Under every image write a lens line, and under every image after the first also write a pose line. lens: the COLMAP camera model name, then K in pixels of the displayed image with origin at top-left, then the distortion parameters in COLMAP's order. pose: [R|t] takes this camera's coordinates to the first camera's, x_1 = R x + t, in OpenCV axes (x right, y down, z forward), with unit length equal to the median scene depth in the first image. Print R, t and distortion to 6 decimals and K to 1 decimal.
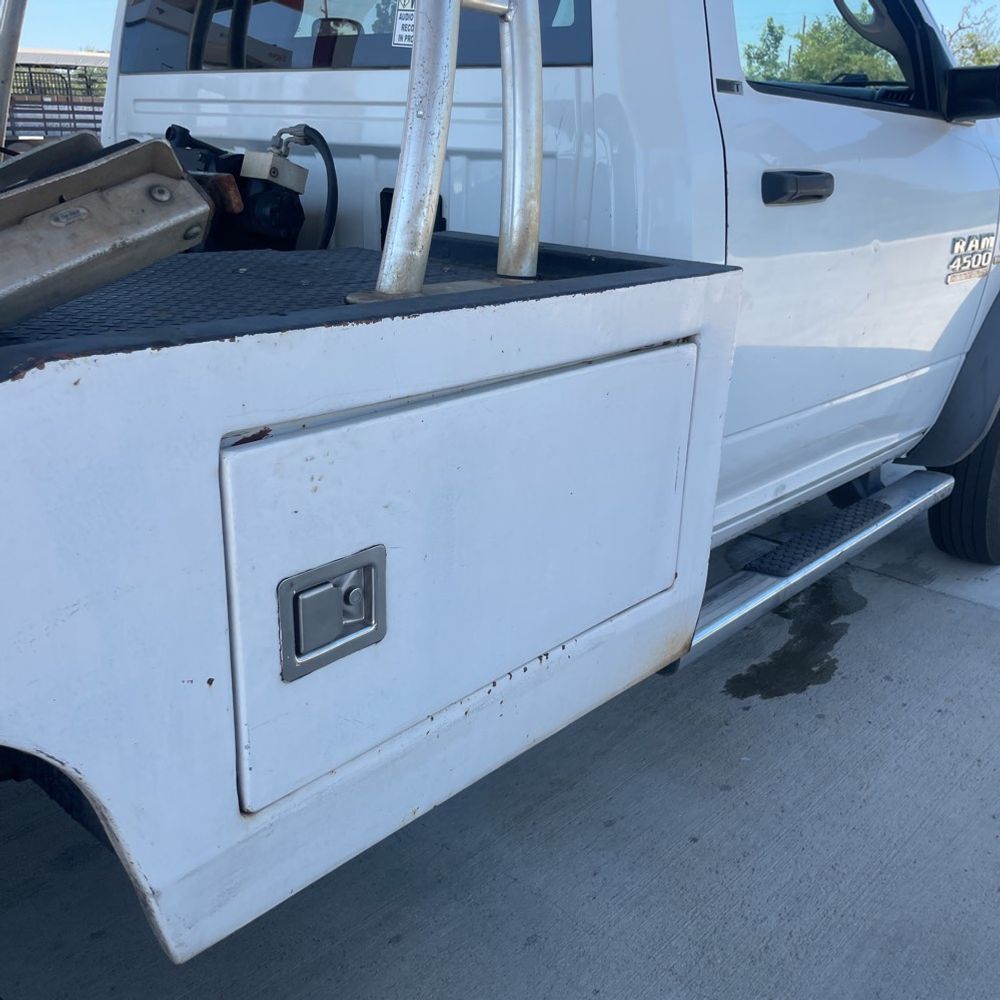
lens RADIAL K [[998.3, 0, 500.0], [0, 998.3, 500.0], [0, 0, 1]] dist [0.066598, -0.091680]
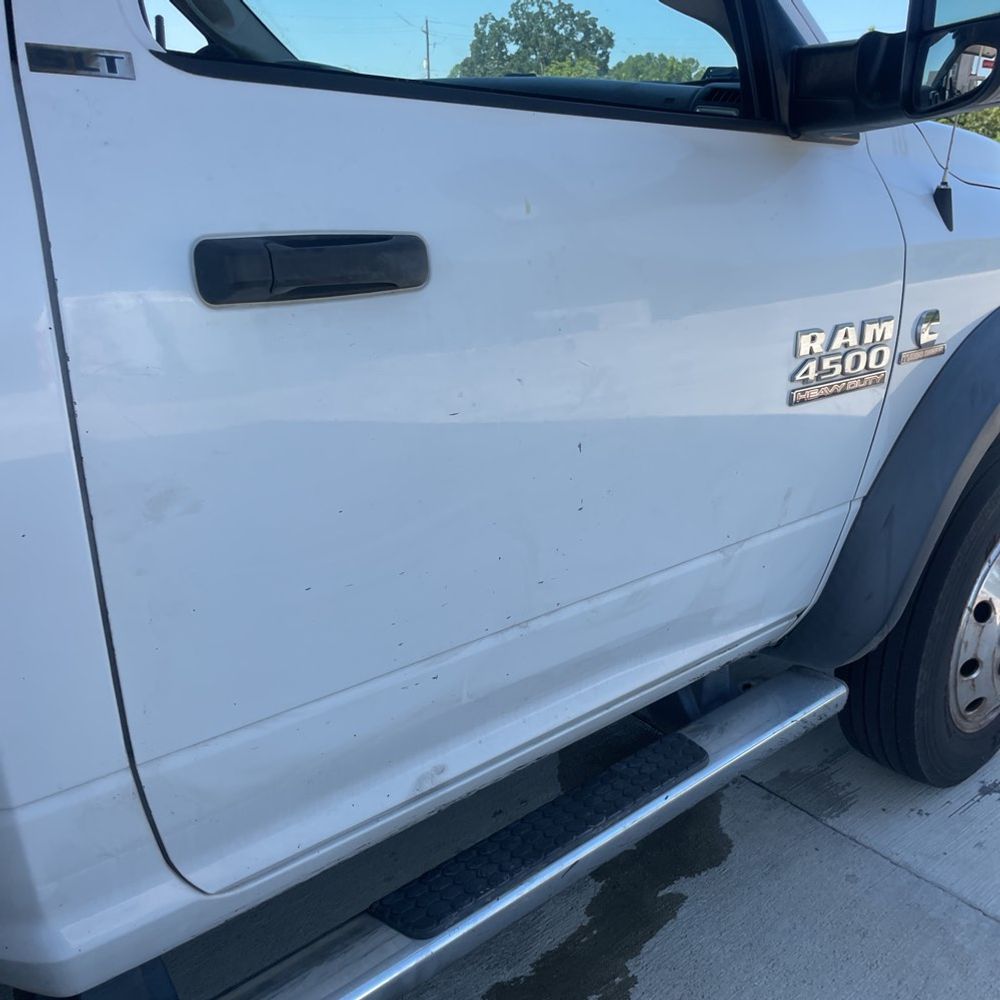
lens RADIAL K [[998.3, 0, 500.0], [0, 998.3, 500.0], [0, 0, 1]] dist [0.066598, -0.091680]
pose [[0.995368, 0.029012, -0.091653, 0.309685], [-0.030438, 0.999436, -0.014200, -0.135946], [0.091190, 0.016924, 0.995690, 0.365690]]
